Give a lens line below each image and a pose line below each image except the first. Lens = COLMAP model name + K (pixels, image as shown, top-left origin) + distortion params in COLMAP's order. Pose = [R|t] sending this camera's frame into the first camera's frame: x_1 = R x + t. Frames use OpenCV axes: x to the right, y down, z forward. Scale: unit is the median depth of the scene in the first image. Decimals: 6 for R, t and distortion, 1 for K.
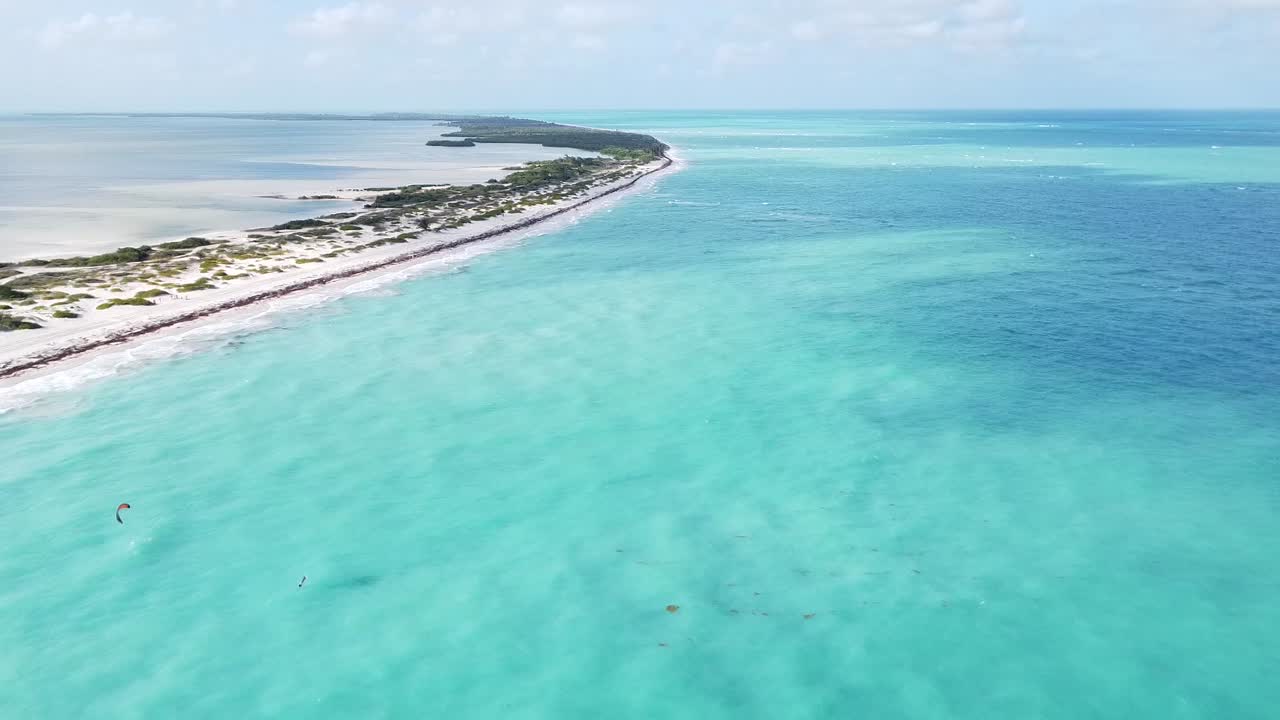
lens RADIAL K [[1033.2, 0, 640.0], [0, 1033.2, 360.0], [0, 0, 1]] dist [0.002992, 0.001664]
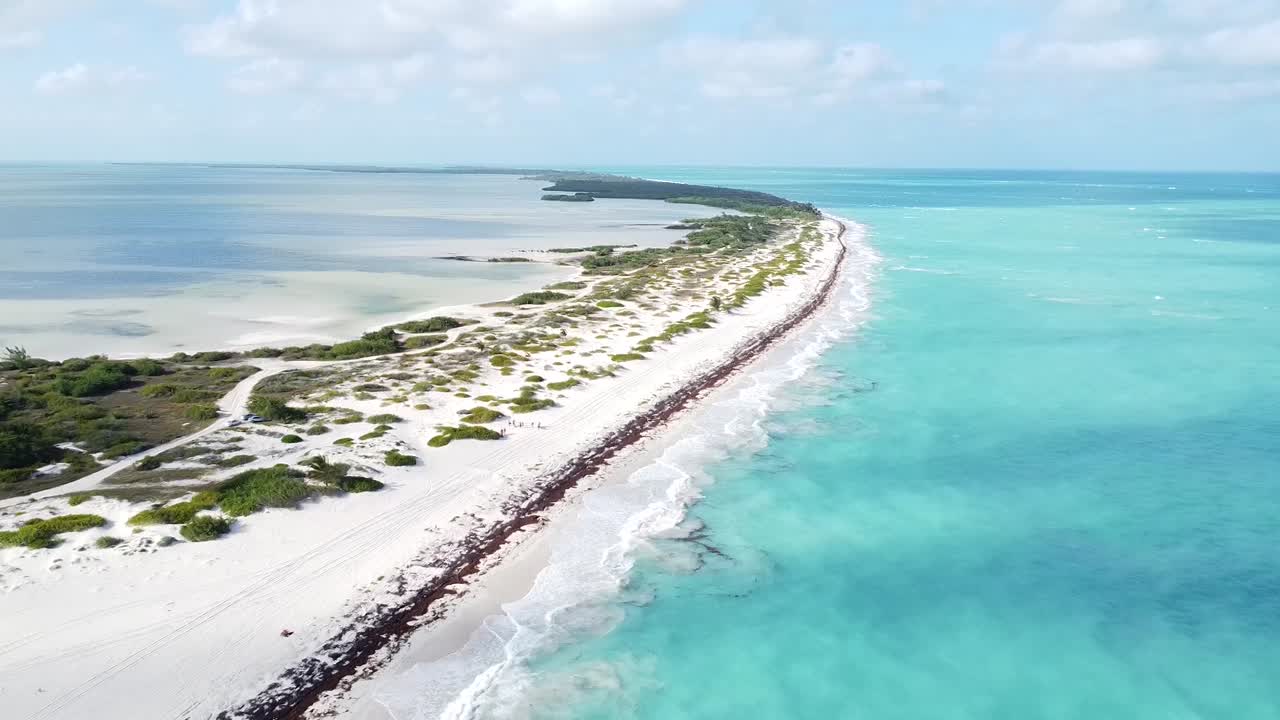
lens RADIAL K [[1033.2, 0, 640.0], [0, 1033.2, 360.0], [0, 0, 1]] dist [0.002992, 0.001664]
pose [[0.998542, 0.020650, -0.049872, -0.242228], [-0.023202, 0.998421, -0.051155, -0.049702], [0.048737, 0.052238, 0.997445, 0.229684]]
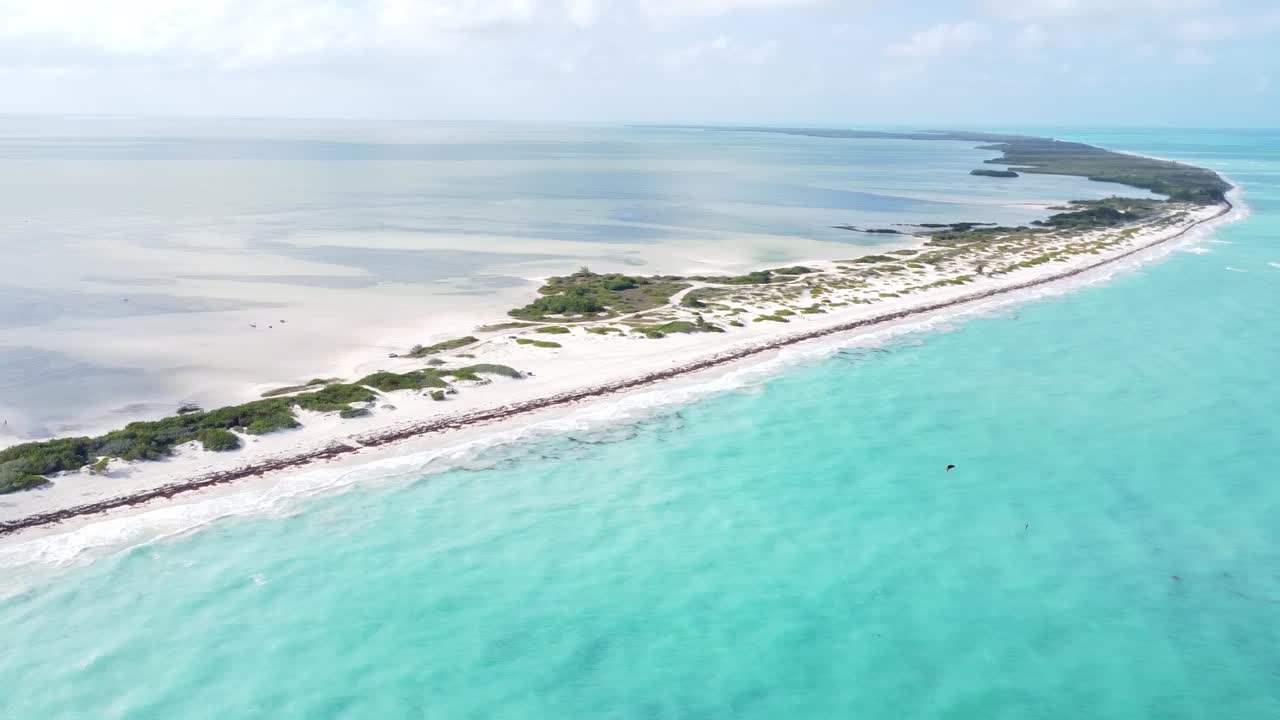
lens RADIAL K [[990.7, 0, 640.0], [0, 990.7, 360.0], [0, 0, 1]] dist [-0.001828, 0.001696]
pose [[0.873855, 0.127479, -0.469176, -0.000344], [-0.129094, 0.991212, 0.028878, -0.010083], [0.468734, 0.035332, 0.882632, -0.209599]]
